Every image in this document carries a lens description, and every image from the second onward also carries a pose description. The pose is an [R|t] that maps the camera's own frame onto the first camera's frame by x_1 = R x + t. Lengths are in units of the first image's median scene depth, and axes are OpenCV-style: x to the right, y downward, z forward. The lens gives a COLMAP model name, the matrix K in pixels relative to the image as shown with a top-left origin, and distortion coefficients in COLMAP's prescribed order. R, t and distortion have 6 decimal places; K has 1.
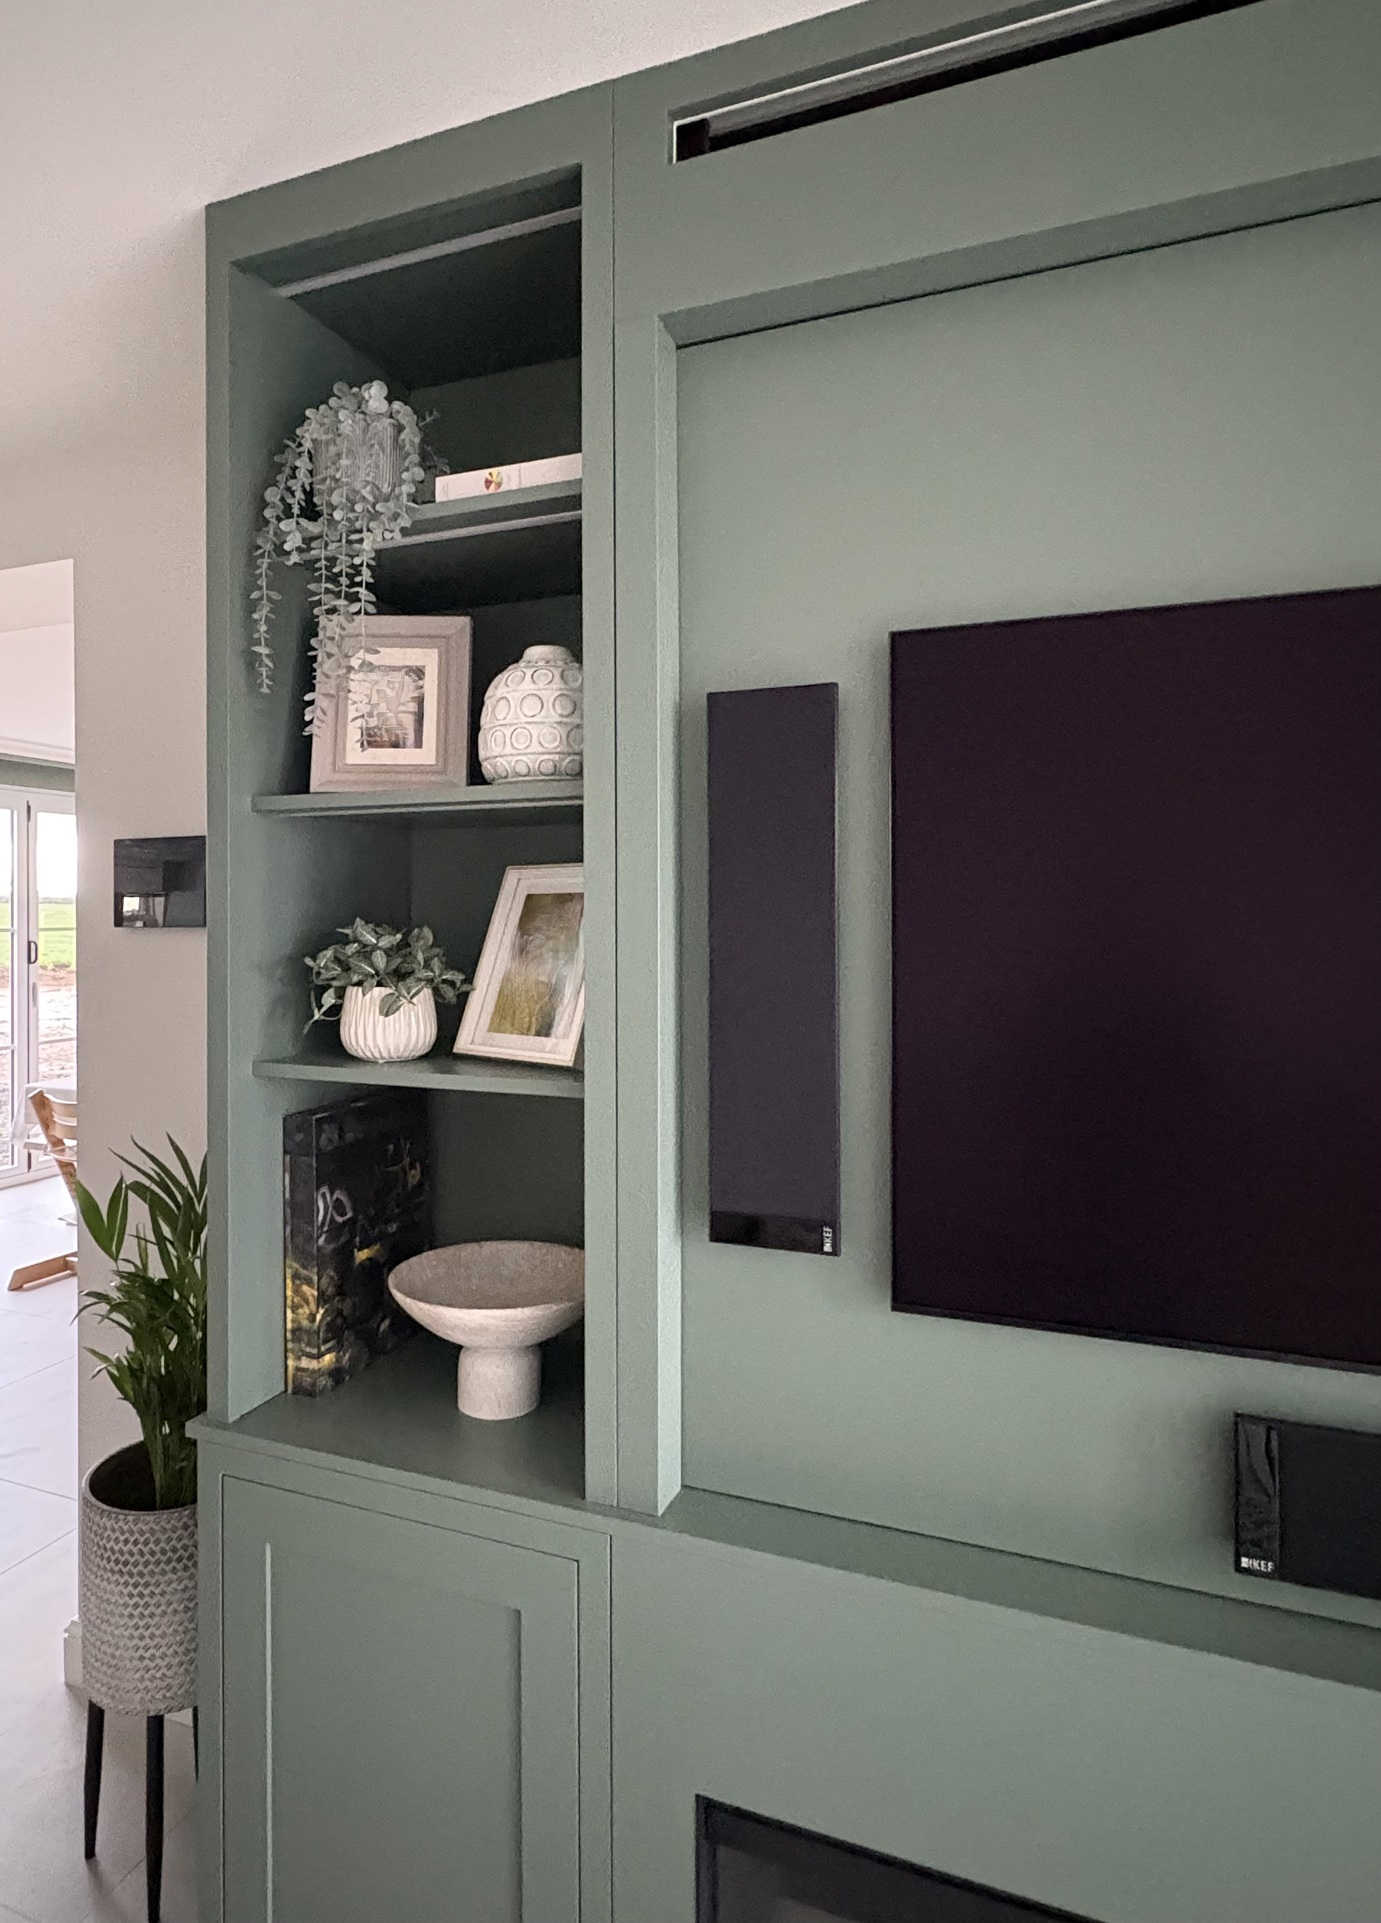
lens RADIAL K [[1112.5, 0, 616.5], [0, 1112.5, 915.6], [0, 0, 1]] dist [-0.002186, 0.000134]
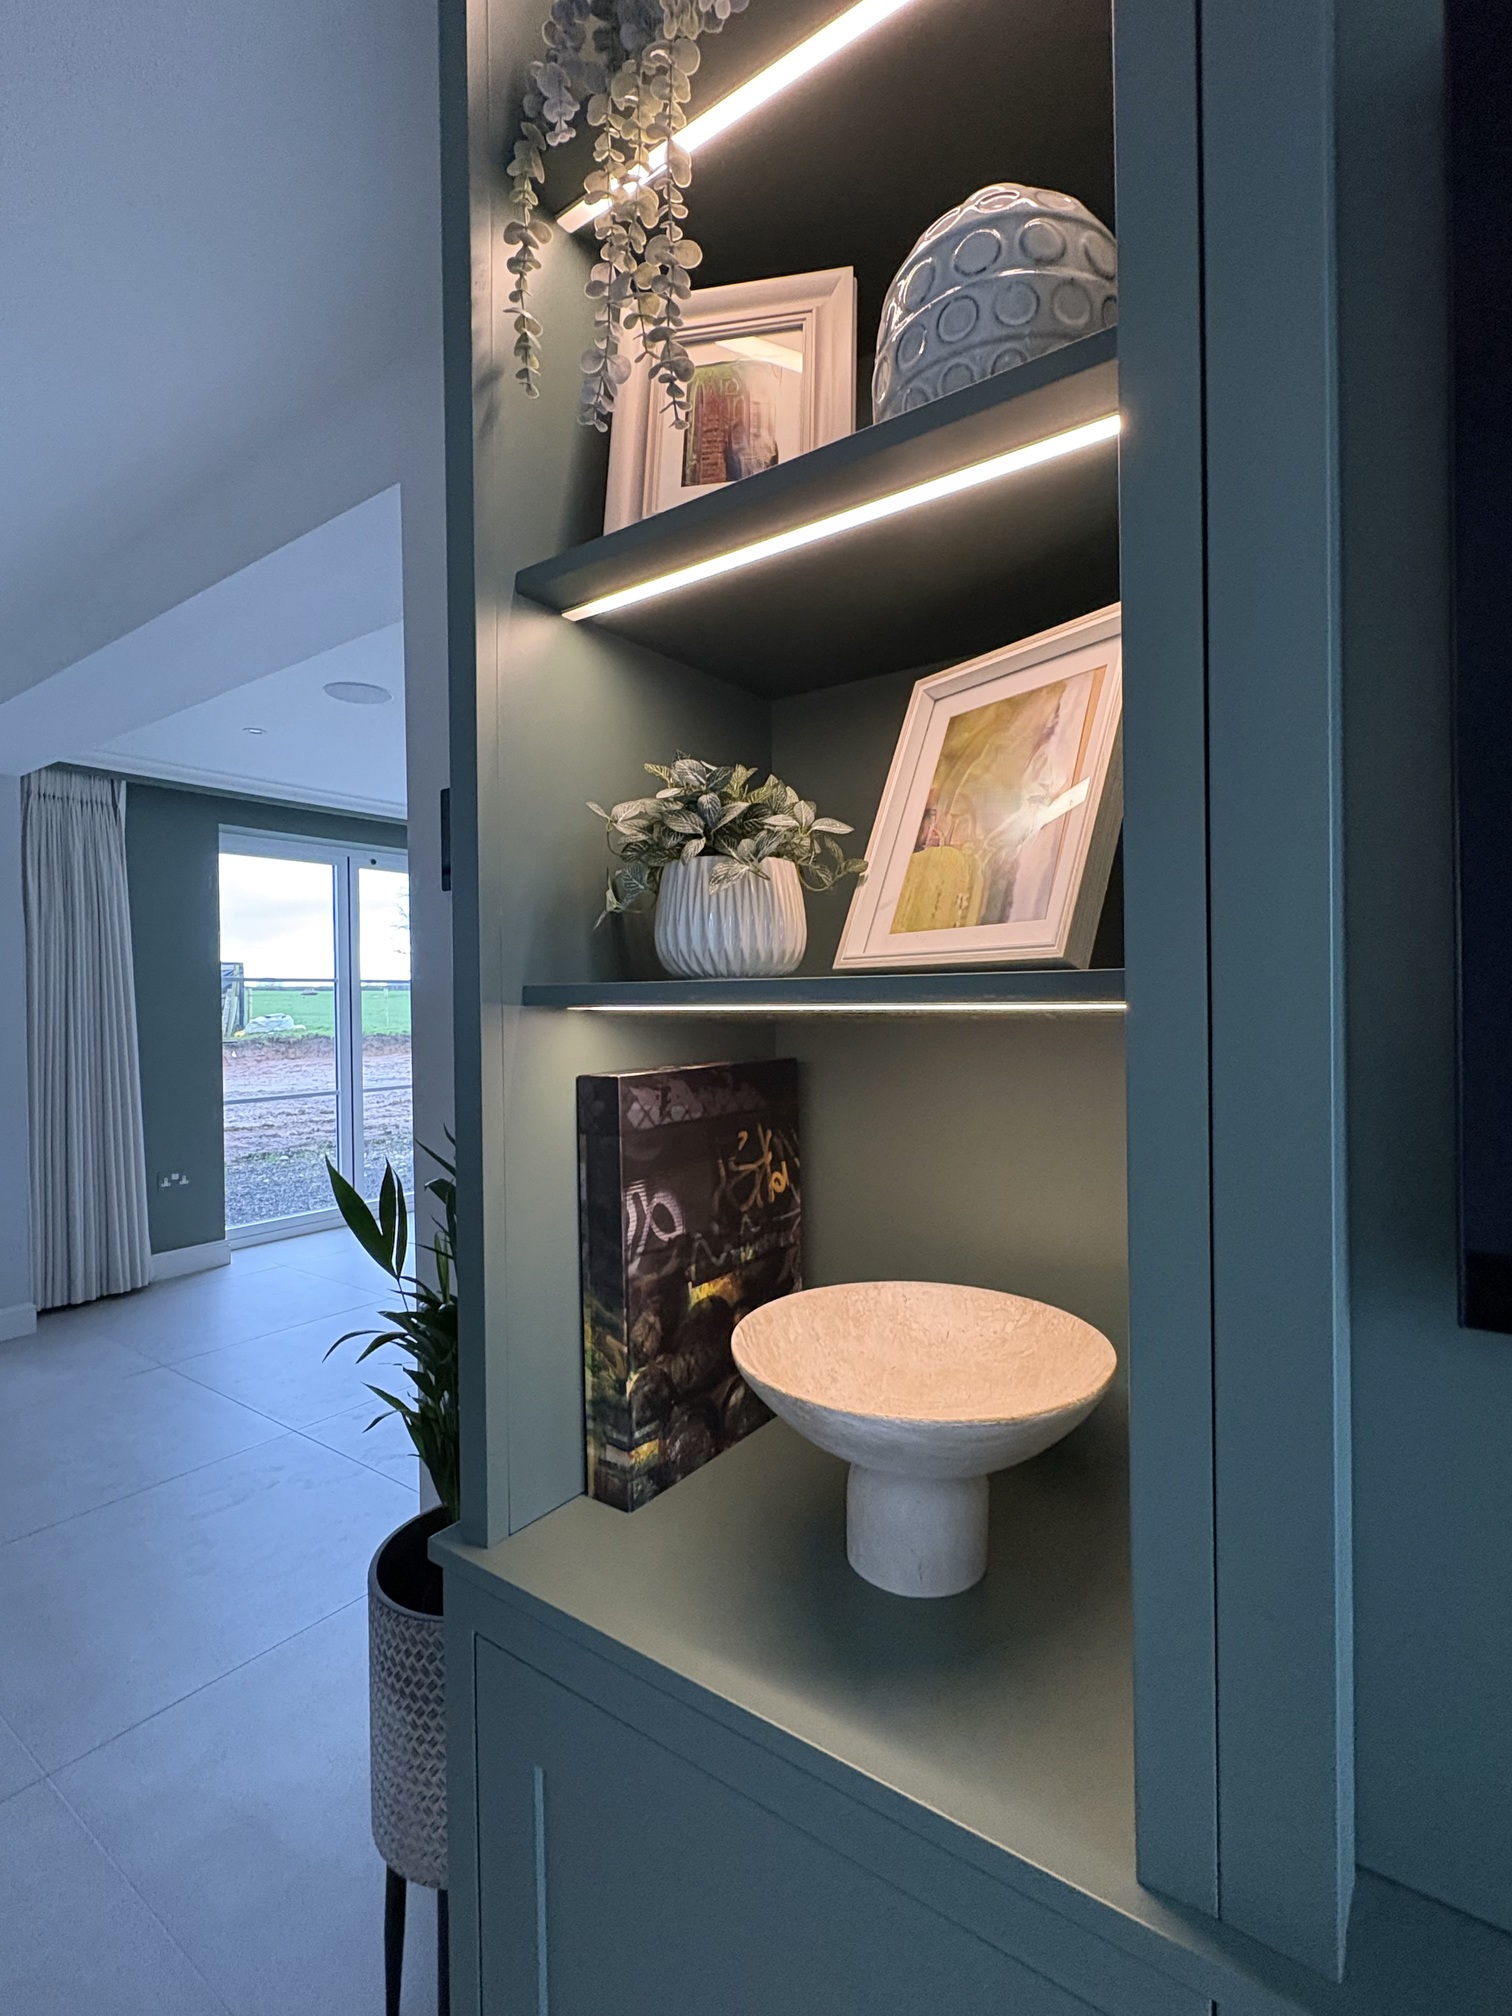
lens RADIAL K [[937.5, 0, 756.9], [0, 937.5, 1007.0], [0, 0, 1]] dist [-0.000793, 0.000501]
pose [[0.974966, -0.009039, -0.222172, -0.073019], [0.011265, 0.999898, 0.008750, 0.136485], [0.222071, -0.011034, 0.974968, 0.485380]]
